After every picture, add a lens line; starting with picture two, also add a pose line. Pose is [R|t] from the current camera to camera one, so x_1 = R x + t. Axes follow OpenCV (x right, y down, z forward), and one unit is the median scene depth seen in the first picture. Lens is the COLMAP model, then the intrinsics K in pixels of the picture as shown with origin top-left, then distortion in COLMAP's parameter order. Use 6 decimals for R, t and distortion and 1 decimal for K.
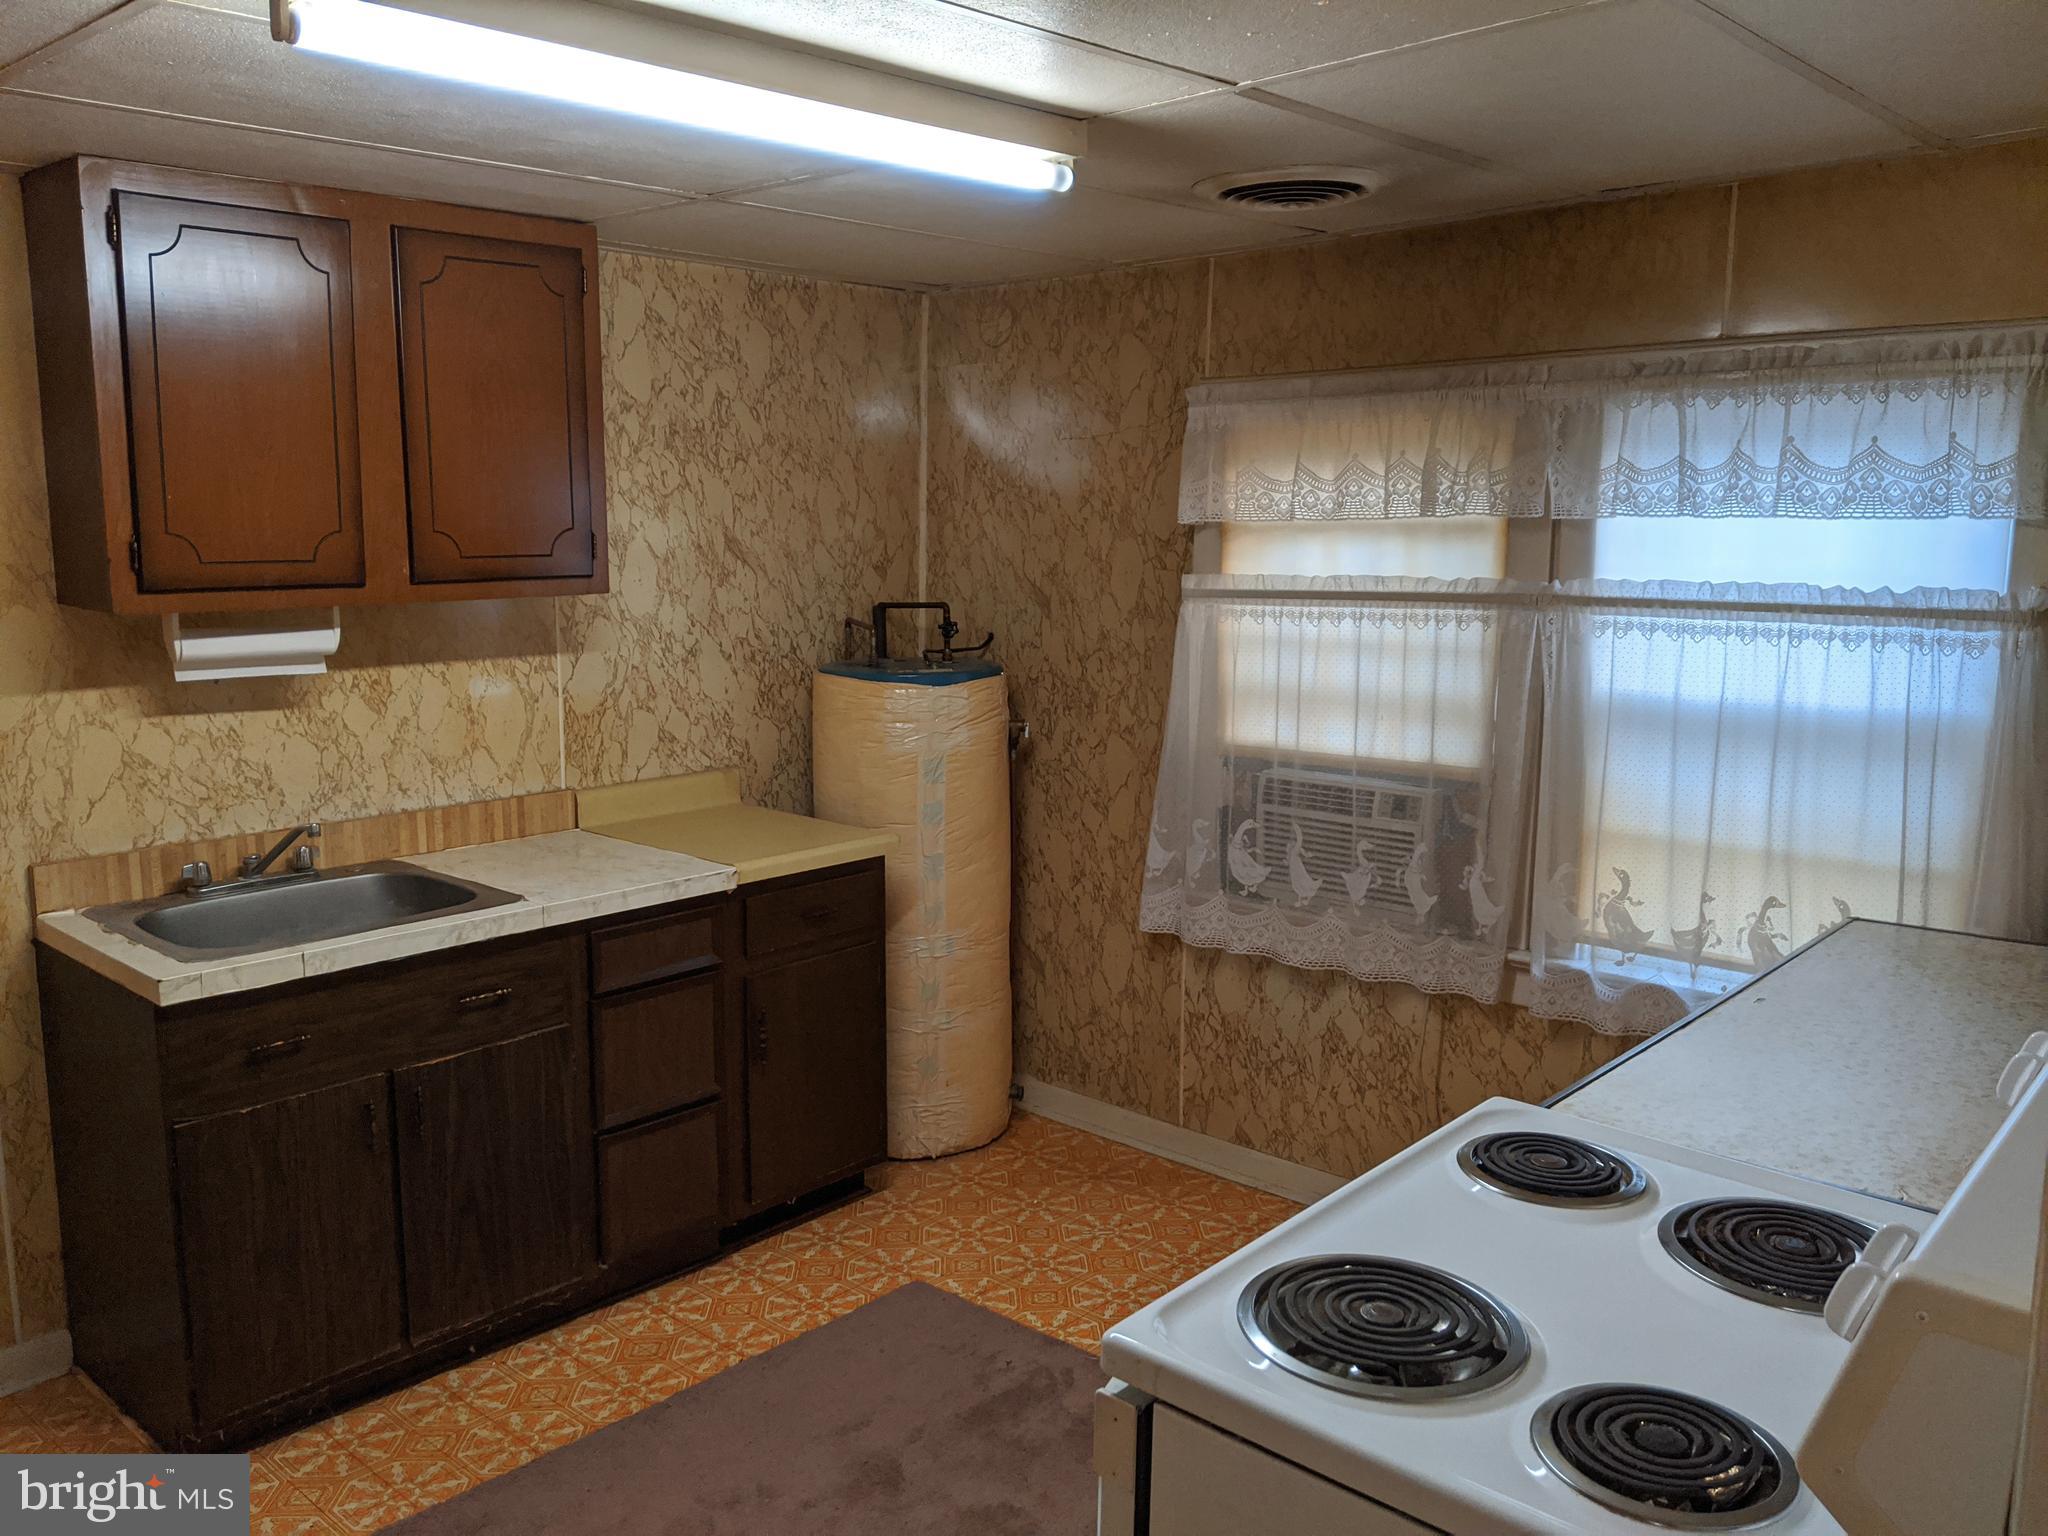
lens RADIAL K [[1637.6, 0, 1053.9], [0, 1637.6, 789.8], [0, 0, 1]] dist [0.063918, -0.114326]
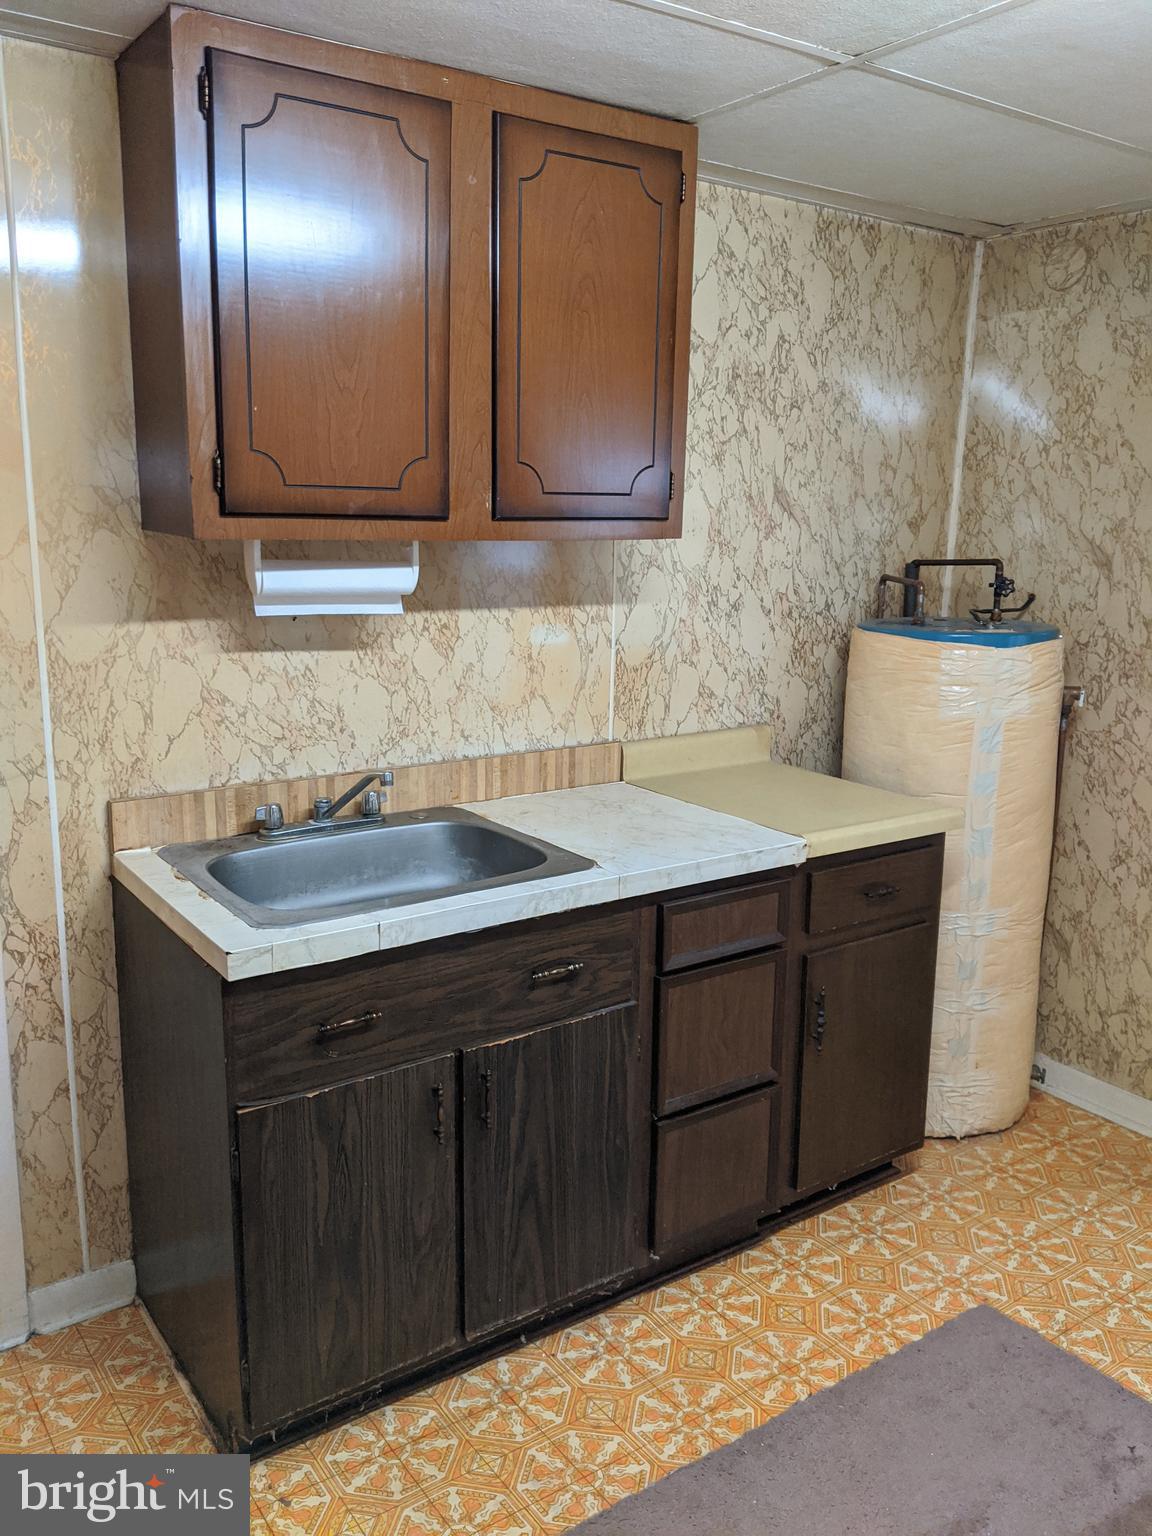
lens RADIAL K [[1228.2, 0, 621.9], [0, 1228.2, 782.2], [0, 0, 1]] dist [0.063918, -0.114326]
pose [[0.980038, 0.054407, -0.191221, -0.154955], [-0.046235, 0.997827, 0.046943, -0.011113], [0.193360, -0.037165, 0.980424, 0.286752]]
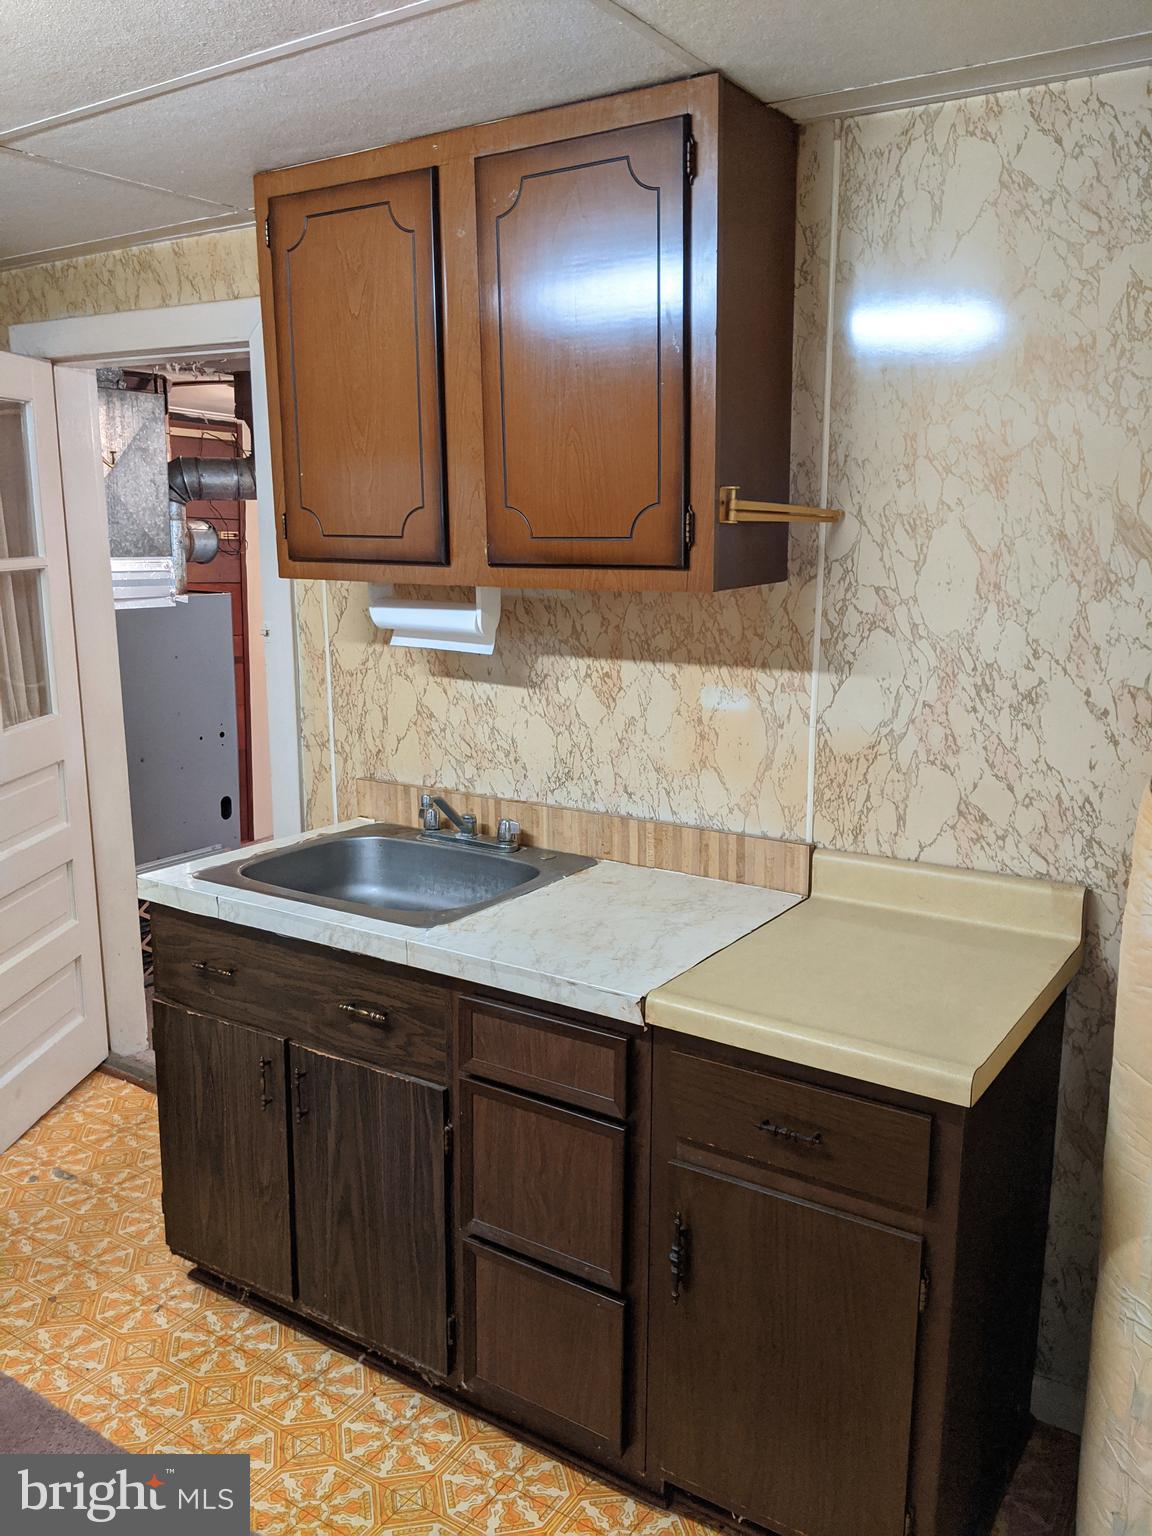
lens RADIAL K [[1228.2, 0, 565.0], [0, 1228.2, 784.5], [0, 0, 1]] dist [0.063918, -0.114326]
pose [[0.164011, 0.195116, -0.966970, 0.262026], [-0.174434, 0.970533, 0.166249, -0.110196], [0.970914, 0.141406, 0.193213, 0.802622]]
